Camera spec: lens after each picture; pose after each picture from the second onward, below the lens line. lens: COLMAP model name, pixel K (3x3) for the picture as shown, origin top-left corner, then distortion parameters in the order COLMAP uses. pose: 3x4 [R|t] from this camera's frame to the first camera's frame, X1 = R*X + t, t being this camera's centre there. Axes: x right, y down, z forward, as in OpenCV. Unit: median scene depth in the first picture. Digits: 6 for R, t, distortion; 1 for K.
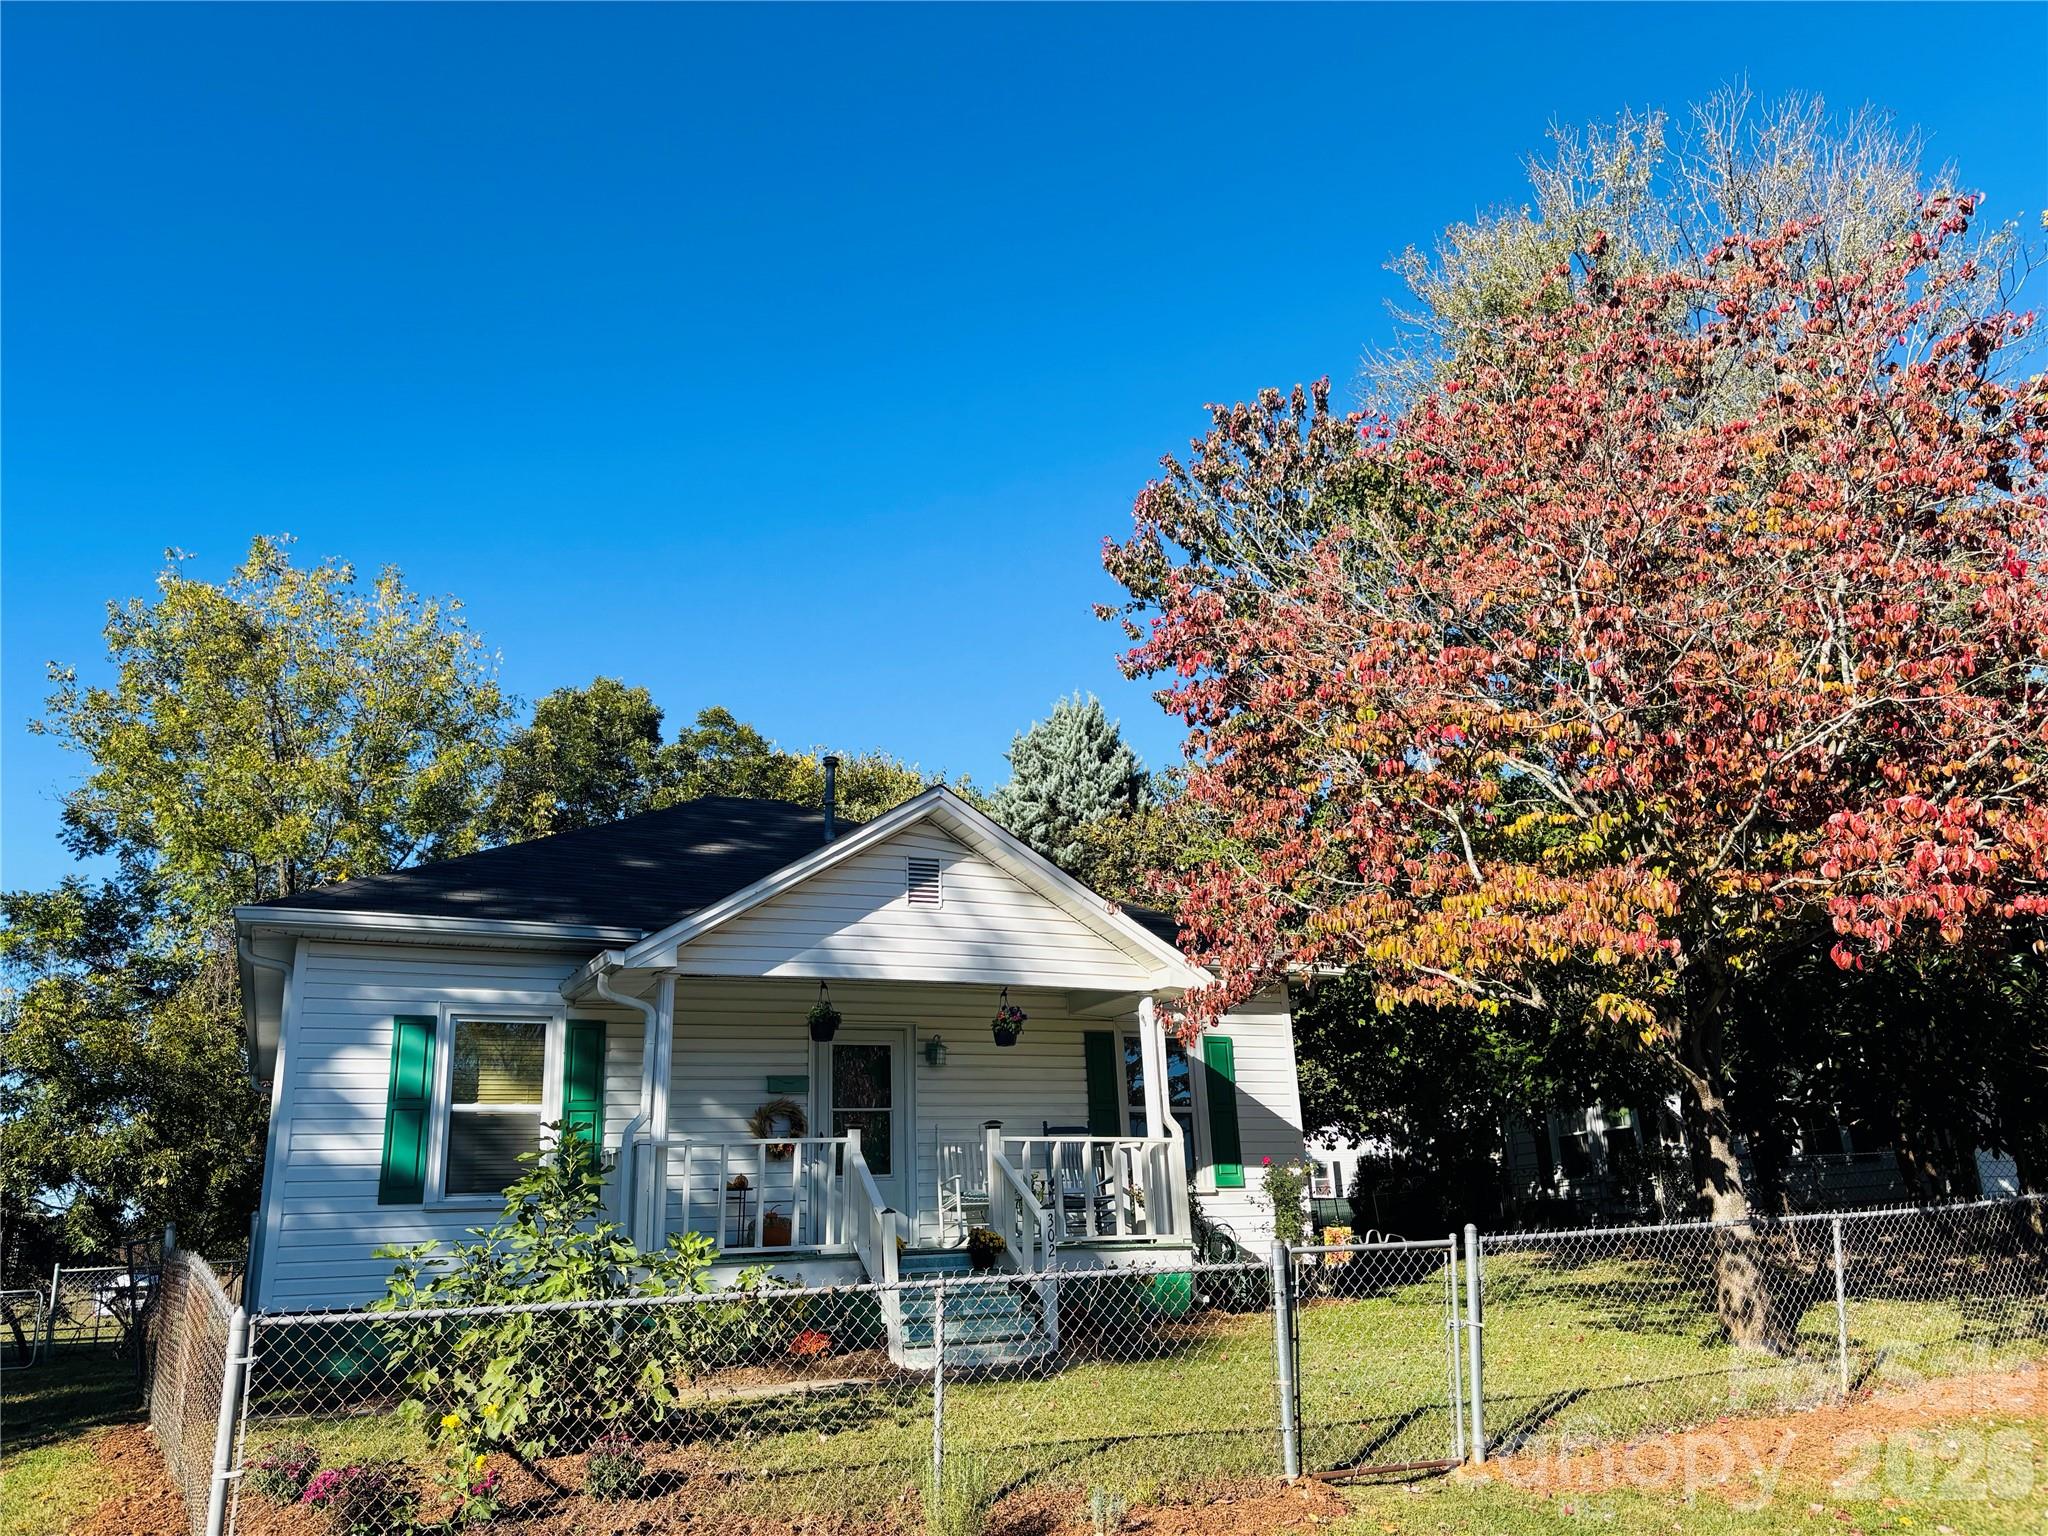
lens RADIAL K [[1535.2, 0, 1039.8], [0, 1535.2, 777.3], [0, 0, 1]] dist [0.037298, -0.005151]
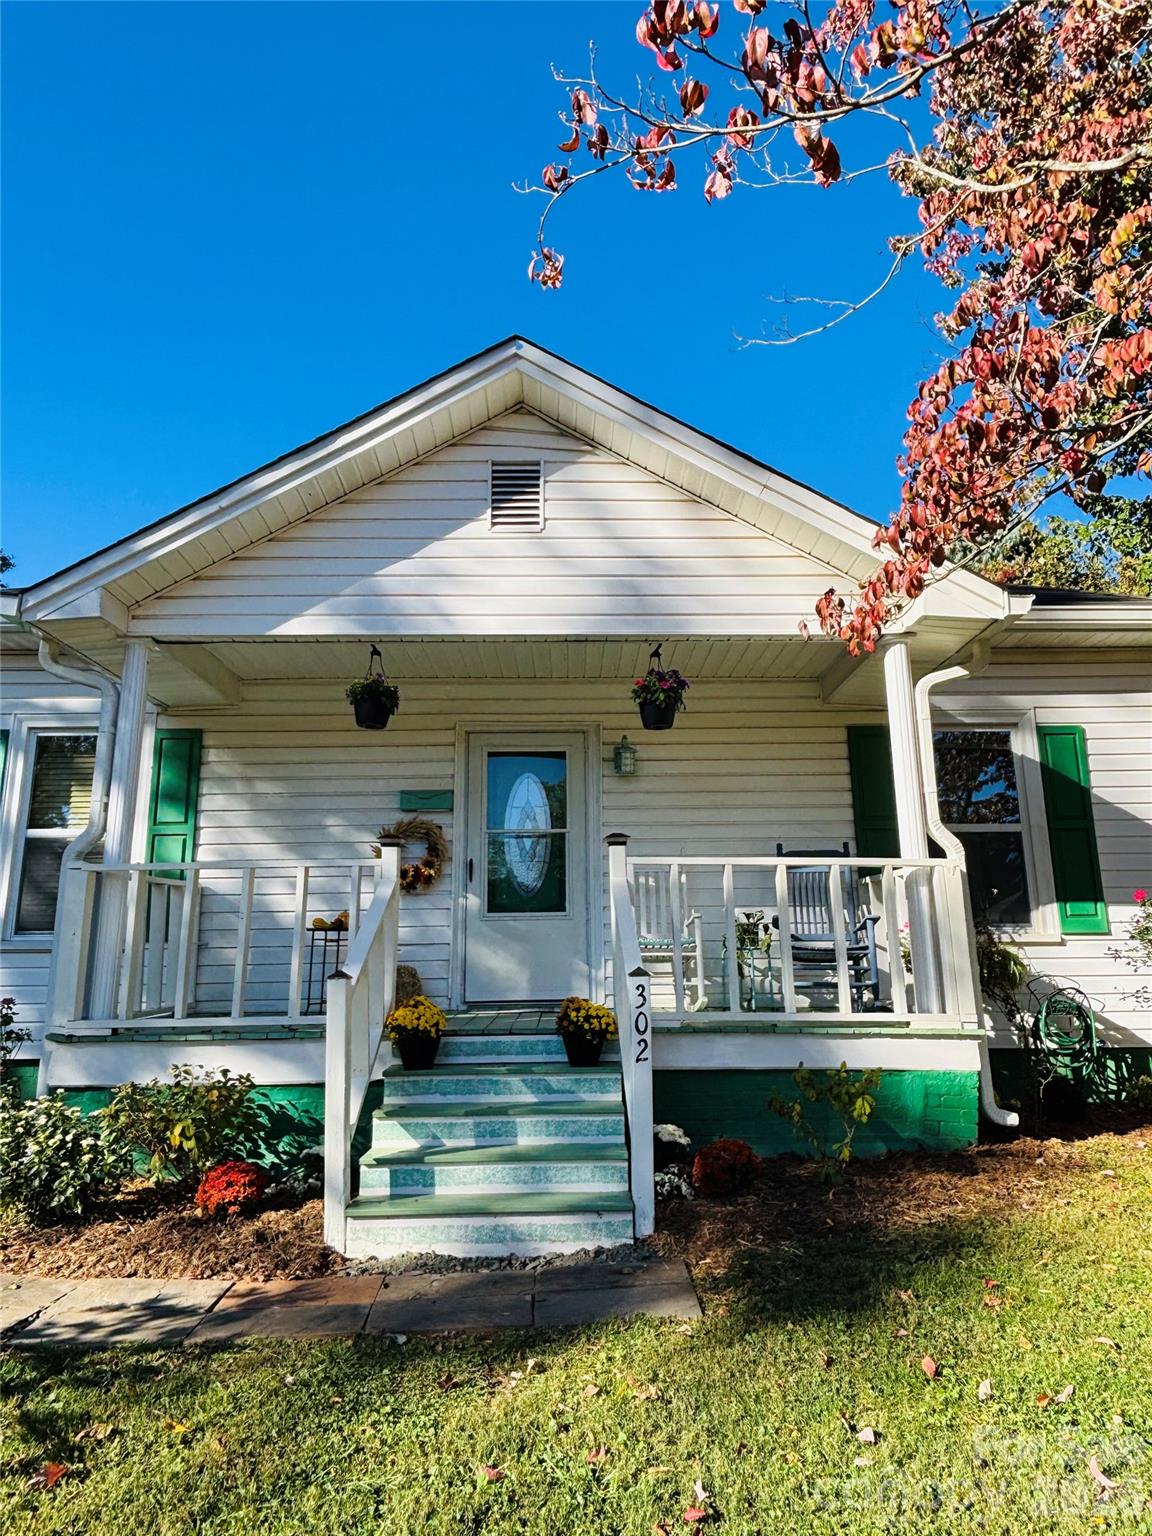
lens RADIAL K [[960.7, 0, 576.0], [0, 960.7, 768.0], [0, 0, 1]] dist [0.020568, -0.031567]
pose [[0.904802, -0.054853, -0.422284, 0.118924], [0.099979, 0.991313, 0.085451, 0.151158], [0.413929, -0.119536, 0.902427, 0.597766]]
